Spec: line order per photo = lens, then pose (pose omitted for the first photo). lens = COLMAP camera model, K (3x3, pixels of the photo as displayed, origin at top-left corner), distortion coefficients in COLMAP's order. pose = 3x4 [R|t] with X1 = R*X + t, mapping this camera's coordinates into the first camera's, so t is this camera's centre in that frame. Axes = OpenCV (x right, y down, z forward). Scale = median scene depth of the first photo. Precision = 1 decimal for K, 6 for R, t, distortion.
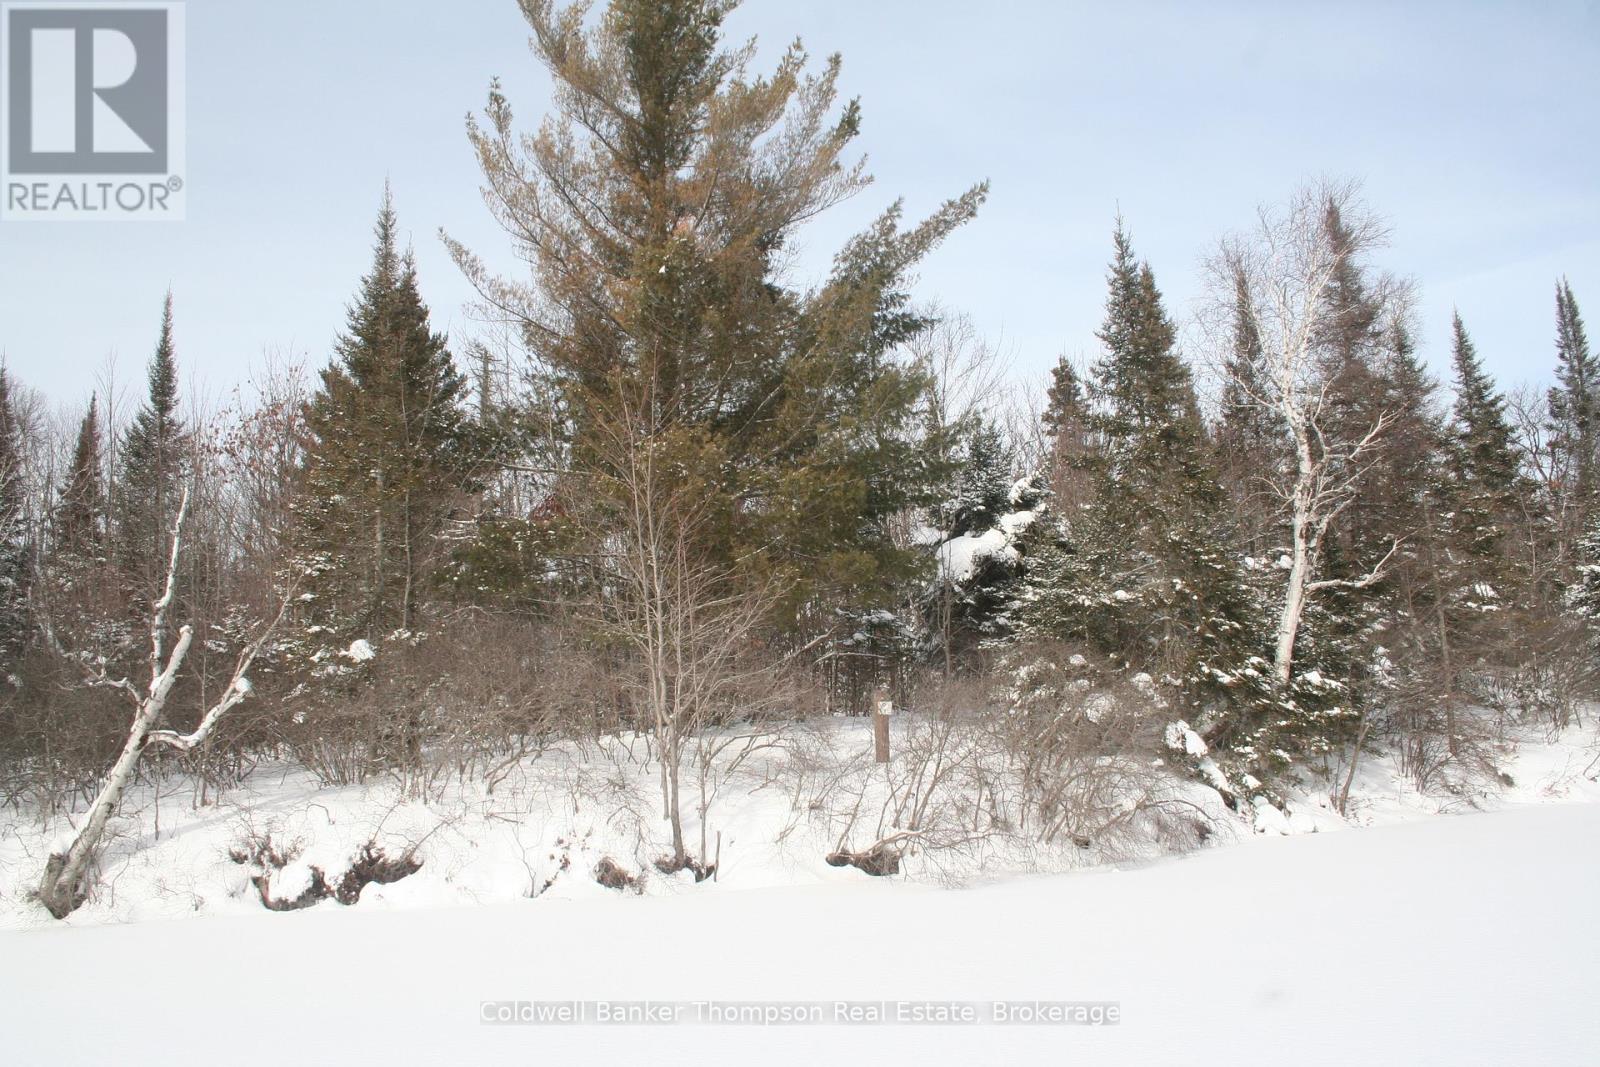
lens RADIAL K [[1338.7, 0, 800.0], [0, 1338.7, 533.5], [0, 0, 1]] dist [-0.155844, 0.137833]
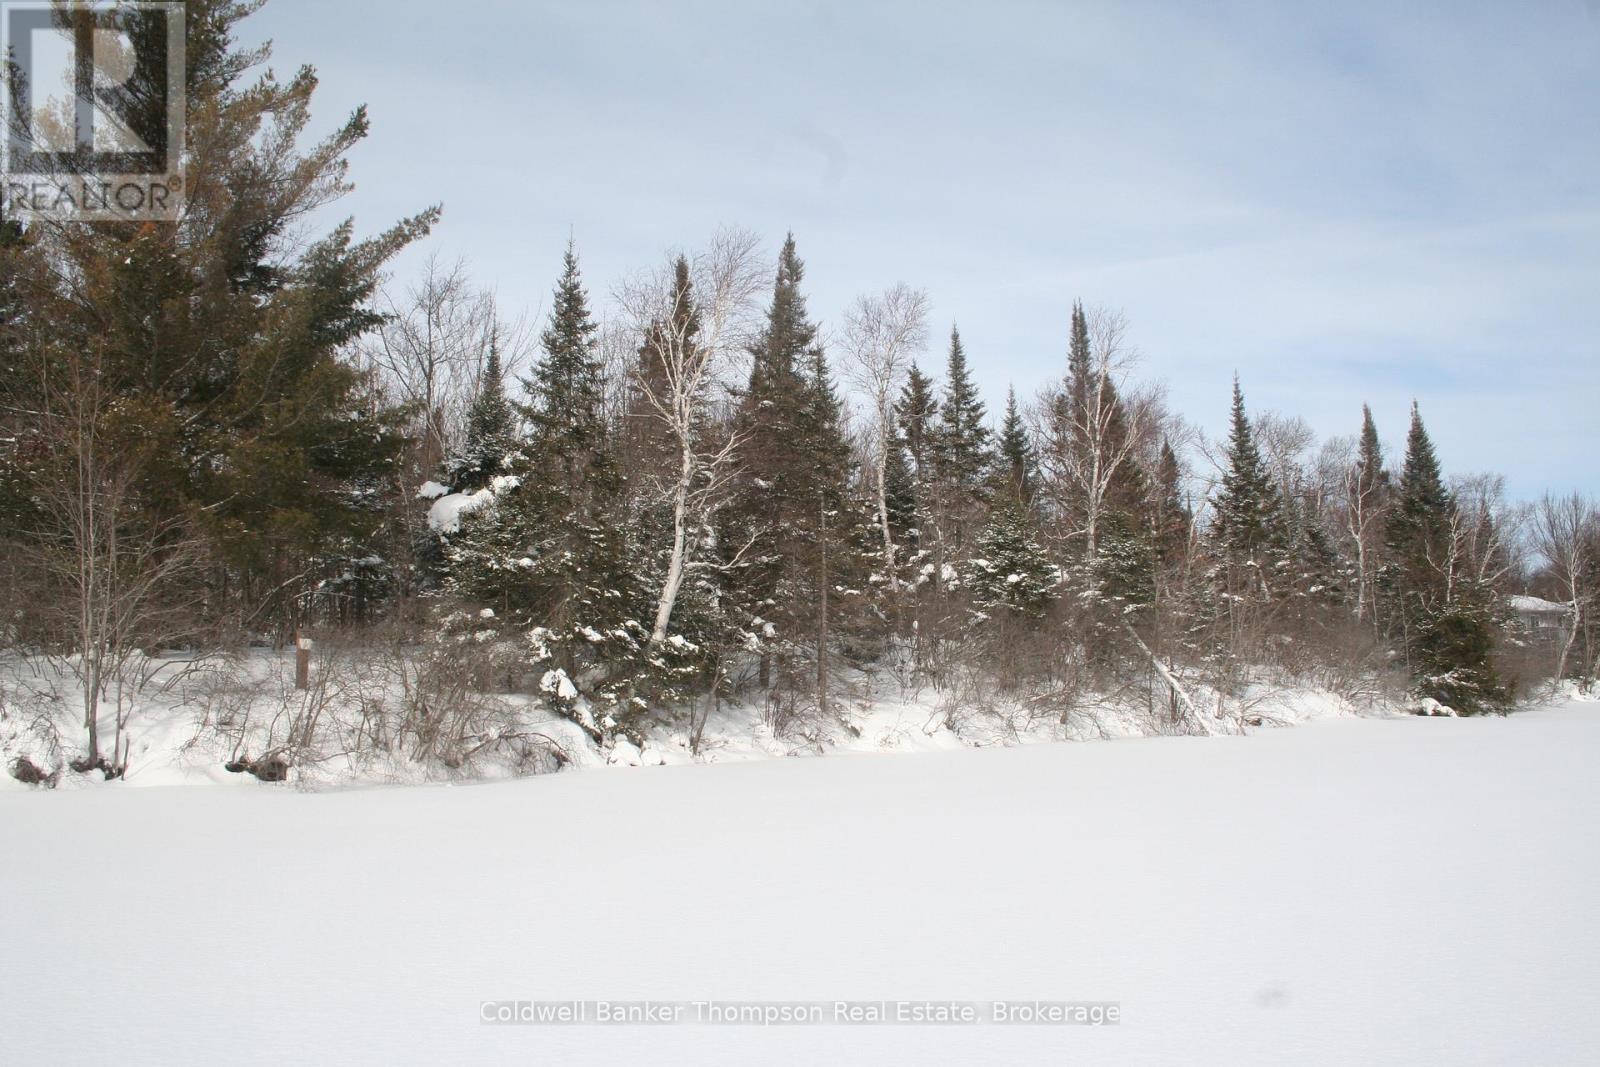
lens RADIAL K [[1338.7, 0, 800.0], [0, 1338.7, 533.5], [0, 0, 1]] dist [-0.155844, 0.137833]
pose [[0.966776, 0.069533, 0.245985, 0.186171], [-0.082648, 0.995634, 0.043387, -0.053244], [-0.241894, -0.062275, 0.968302, -0.231520]]
